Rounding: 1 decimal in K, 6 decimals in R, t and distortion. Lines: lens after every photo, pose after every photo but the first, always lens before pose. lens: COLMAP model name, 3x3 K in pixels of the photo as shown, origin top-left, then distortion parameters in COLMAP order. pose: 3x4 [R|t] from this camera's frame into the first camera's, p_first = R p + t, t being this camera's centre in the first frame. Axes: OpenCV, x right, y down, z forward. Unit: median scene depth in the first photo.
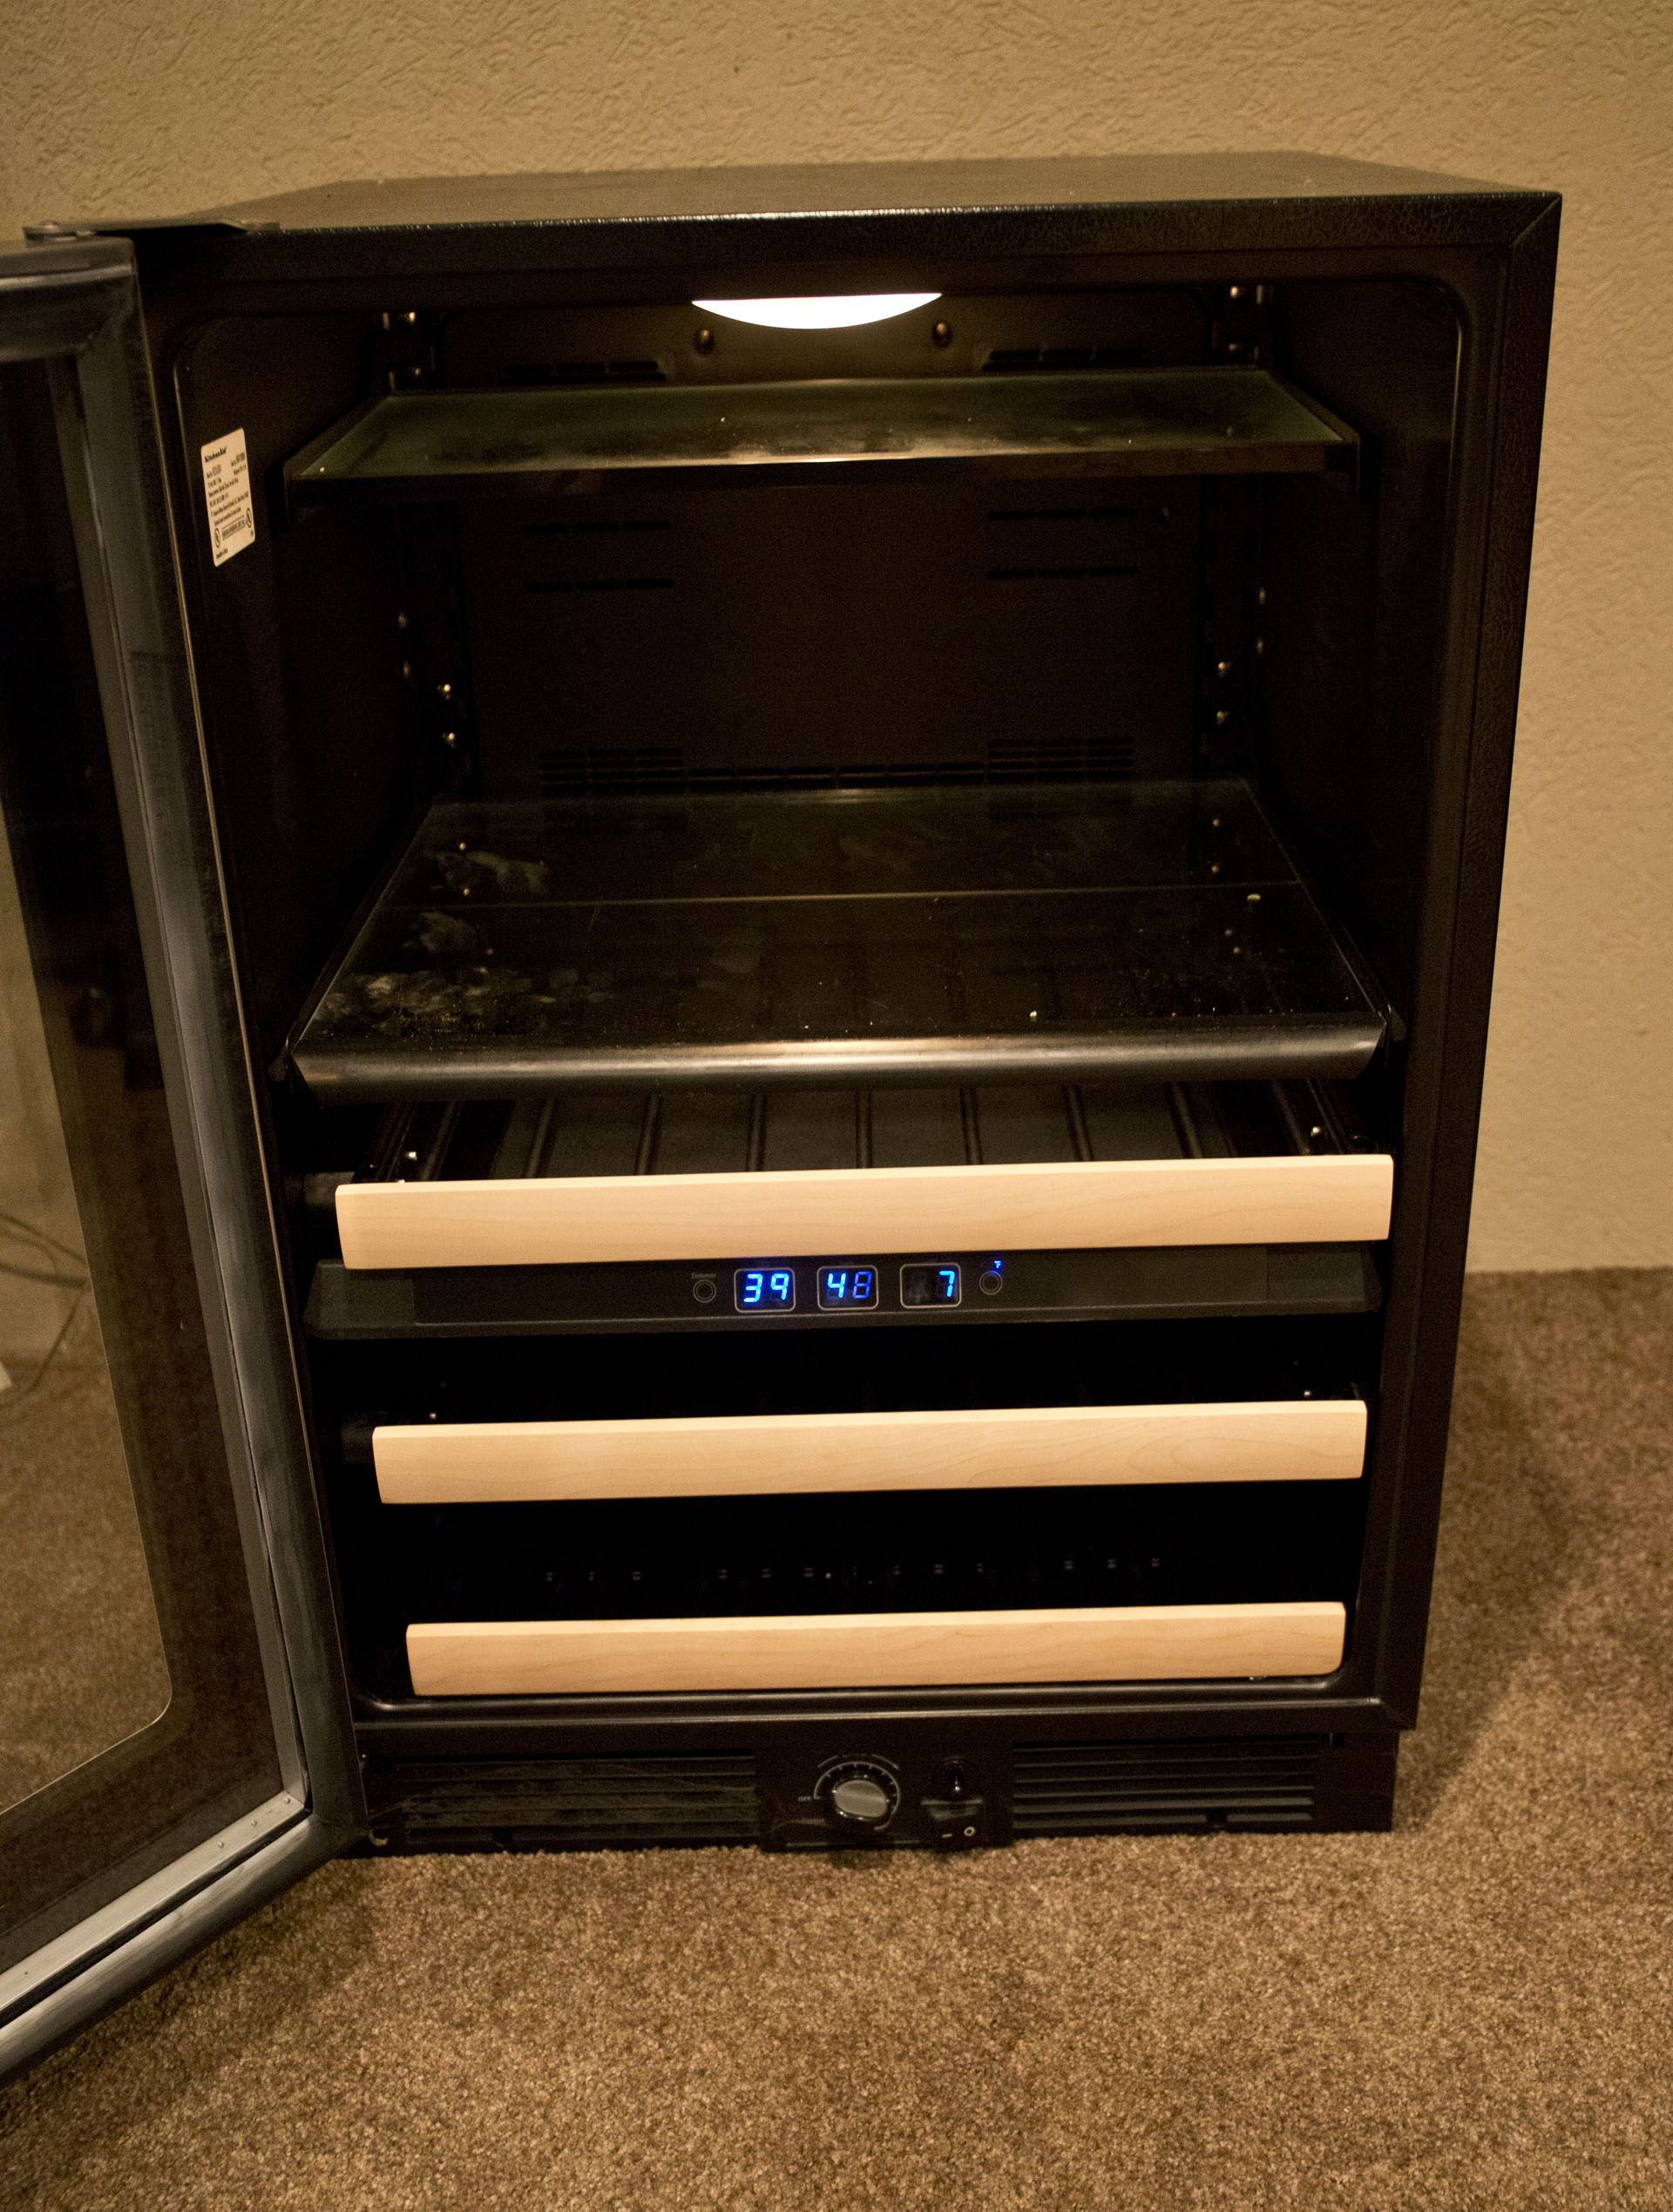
lens RADIAL K [[2490.1, 0, 826.6], [0, 2490.1, 1227.0], [0, 0, 1]] dist [-0.285266, 0.169509]
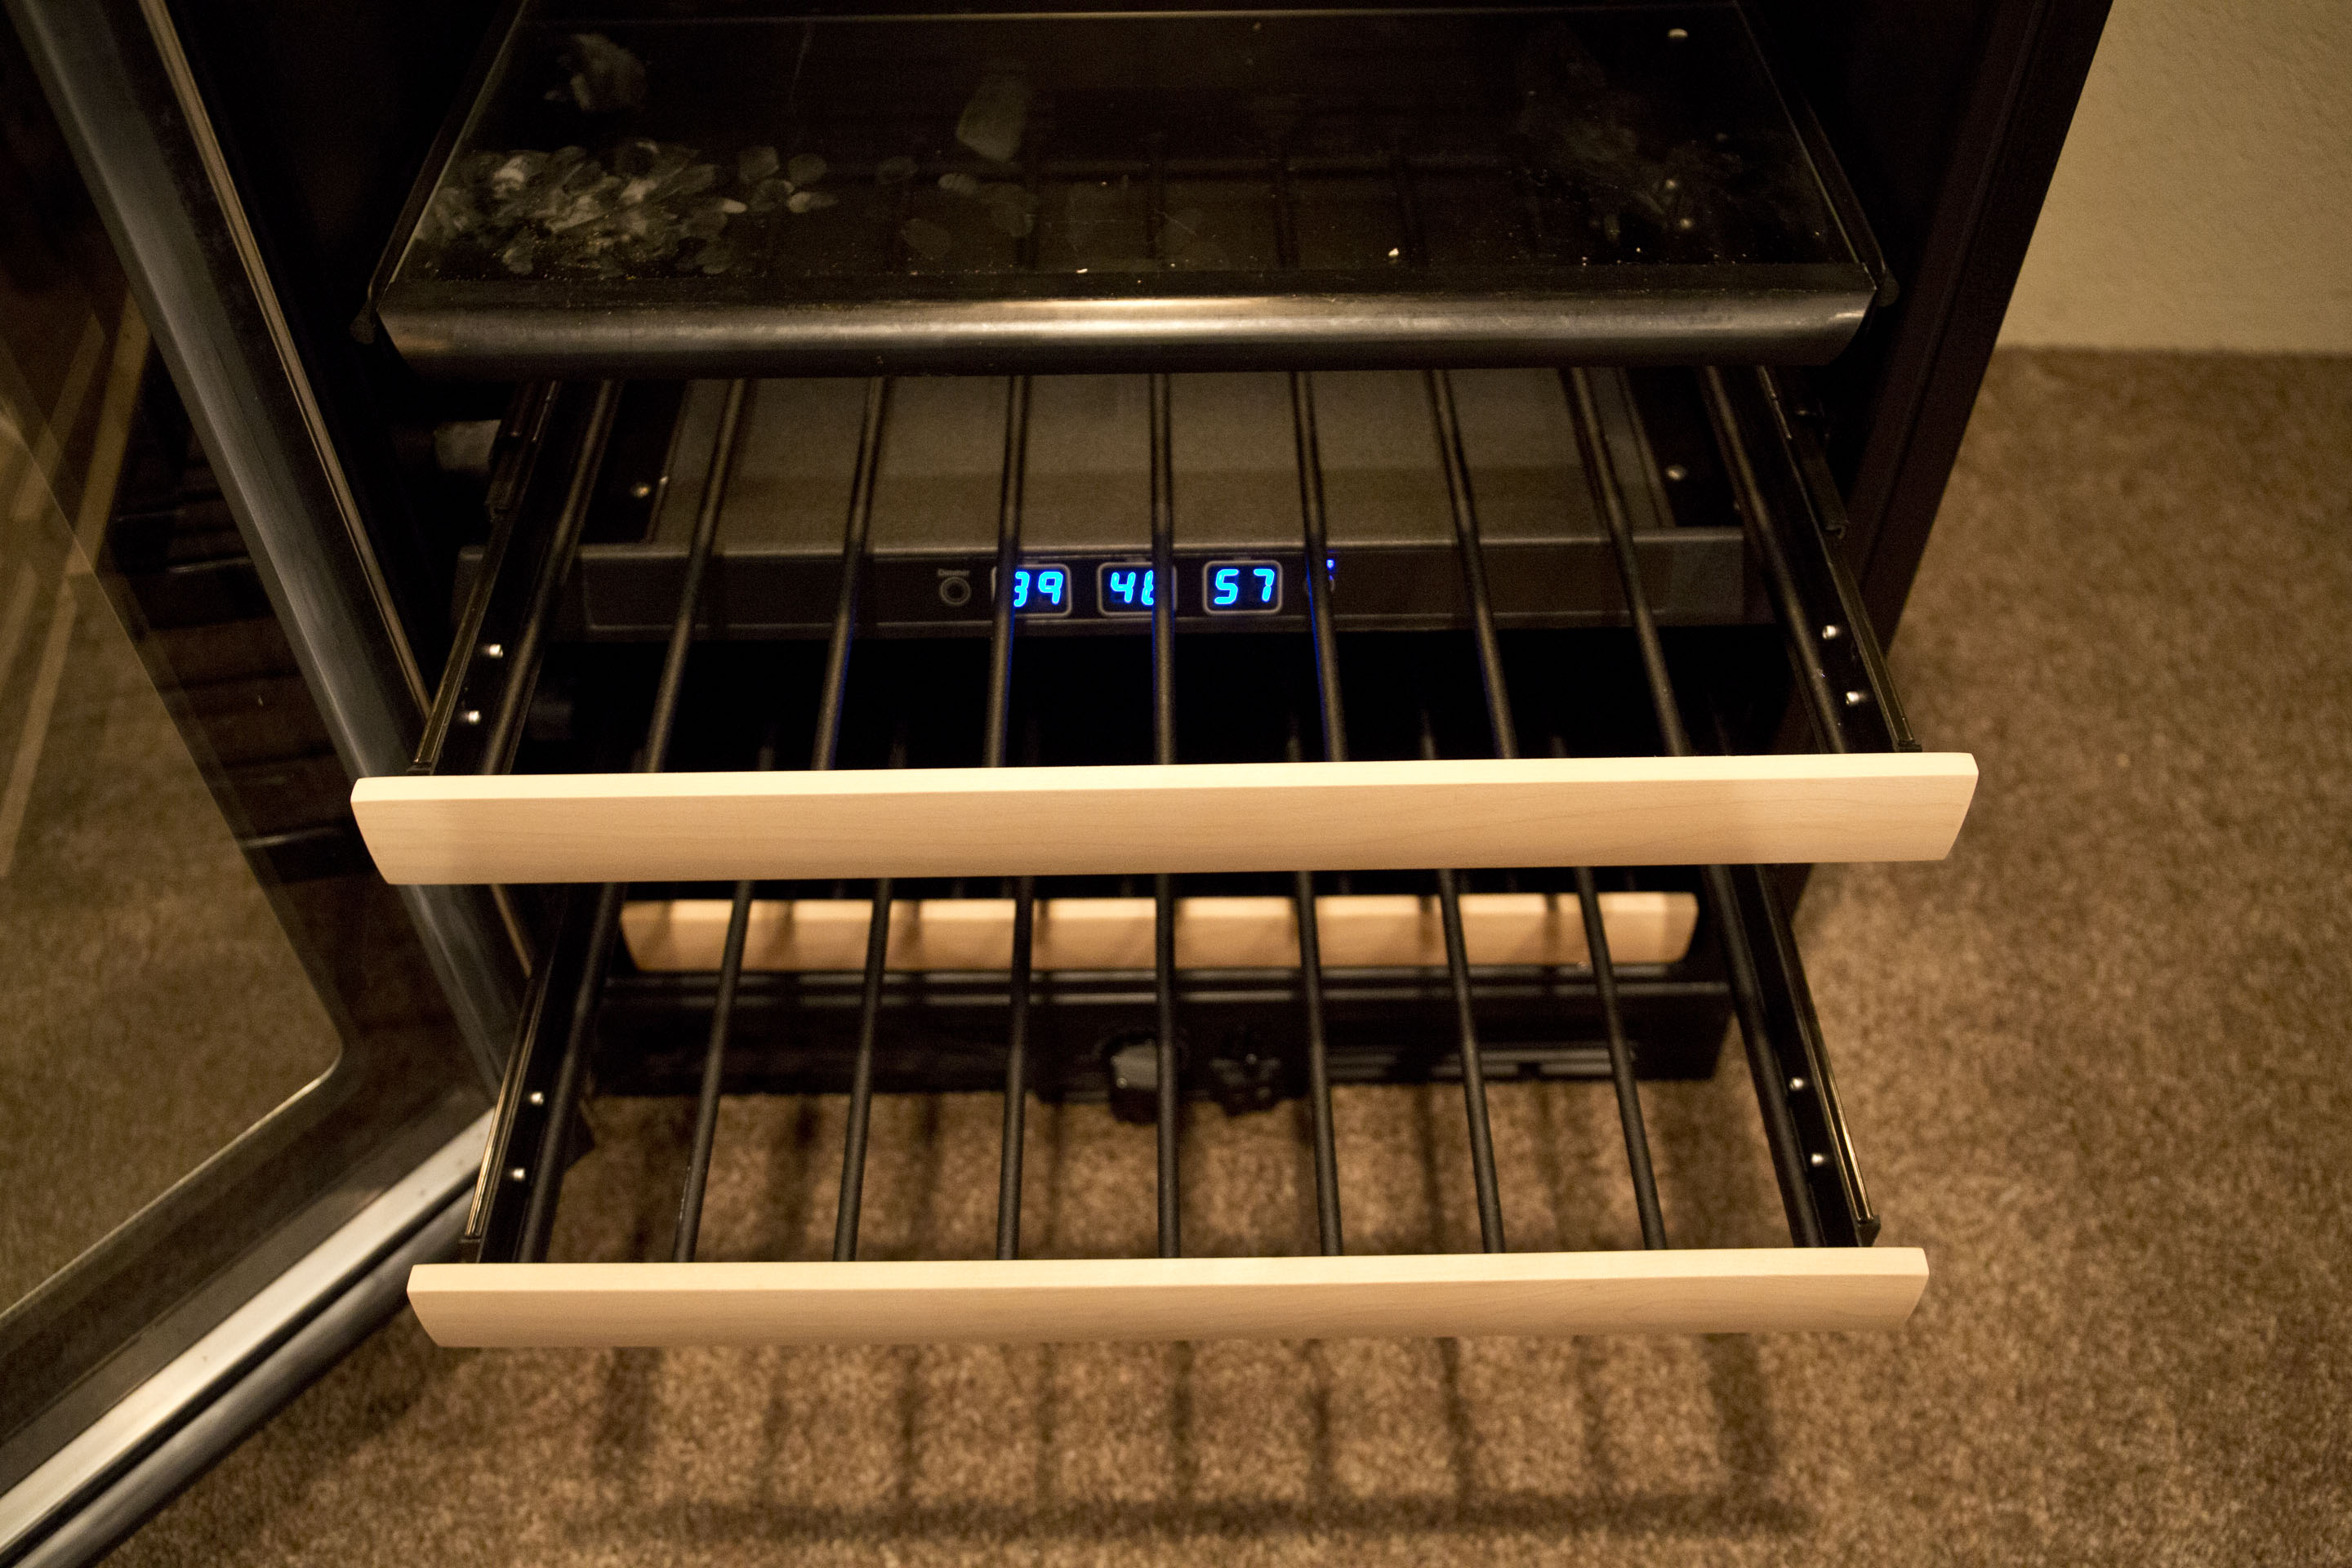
lens RADIAL K [[1956.6, 0, 1176.0], [0, 1956.6, 784.0], [0, 0, 1]] dist [-0.127412, 0.061243]
pose [[0.999422, 0.005236, 0.033603, 0.000402], [-0.017718, 0.923556, 0.383054, -0.142178], [-0.029029, -0.383428, 0.923114, 0.368183]]
